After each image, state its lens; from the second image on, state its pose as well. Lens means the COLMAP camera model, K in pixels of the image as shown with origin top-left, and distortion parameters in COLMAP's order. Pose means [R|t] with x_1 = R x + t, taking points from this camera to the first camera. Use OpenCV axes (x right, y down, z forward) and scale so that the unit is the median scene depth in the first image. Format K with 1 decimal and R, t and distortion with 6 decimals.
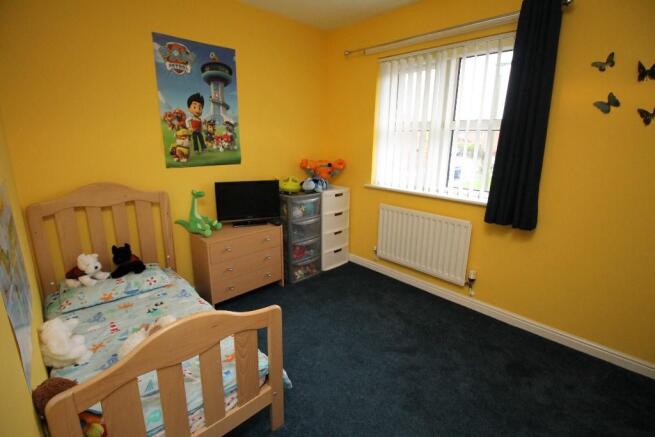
lens RADIAL K [[305.7, 0, 326.6], [0, 305.7, 210.3], [0, 0, 1]] dist [-0.000059, -0.011552]
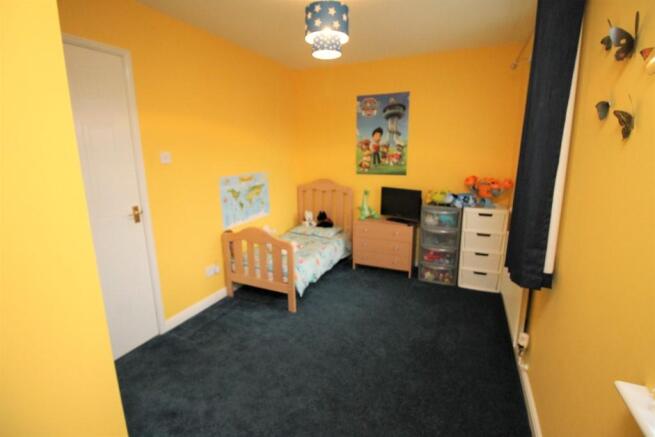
lens RADIAL K [[305.7, 0, 326.6], [0, 305.7, 210.3], [0, 0, 1]] dist [-0.000059, -0.011552]
pose [[0.368864, 0.166382, -0.914470, 0.899945], [-0.204254, 0.974309, 0.094881, -0.066395], [0.906763, 0.151786, 0.393372, 0.213288]]
